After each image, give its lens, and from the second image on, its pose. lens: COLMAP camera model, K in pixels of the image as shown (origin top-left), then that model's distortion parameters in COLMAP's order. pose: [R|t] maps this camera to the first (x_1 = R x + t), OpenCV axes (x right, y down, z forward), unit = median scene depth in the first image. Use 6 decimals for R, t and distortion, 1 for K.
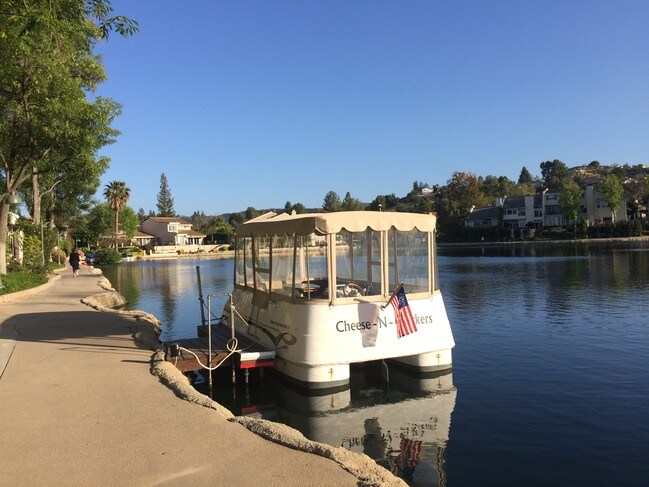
lens RADIAL K [[554.5, 0, 323.4], [0, 554.5, 239.5], [0, 0, 1]] dist [0.055097, -0.000650]
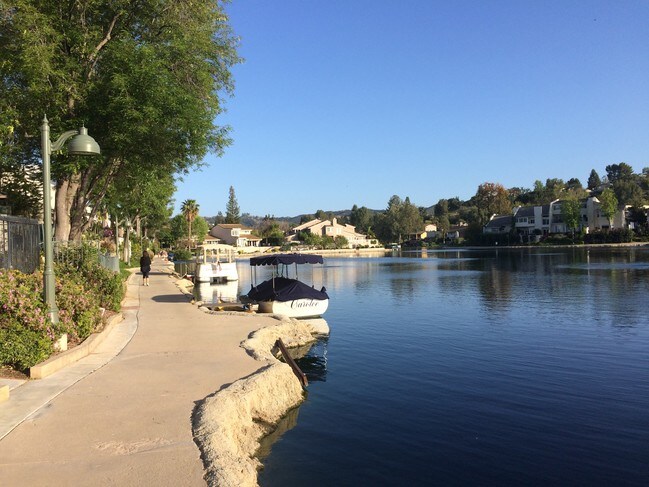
lens RADIAL K [[554.5, 0, 325.3], [0, 554.5, 246.4], [0, 0, 1]] dist [0.055097, -0.000650]
pose [[0.991137, 0.008341, -0.132584, 0.091214], [-0.006925, 0.999914, 0.011140, -0.005485], [0.132665, -0.010123, 0.991109, -0.197174]]
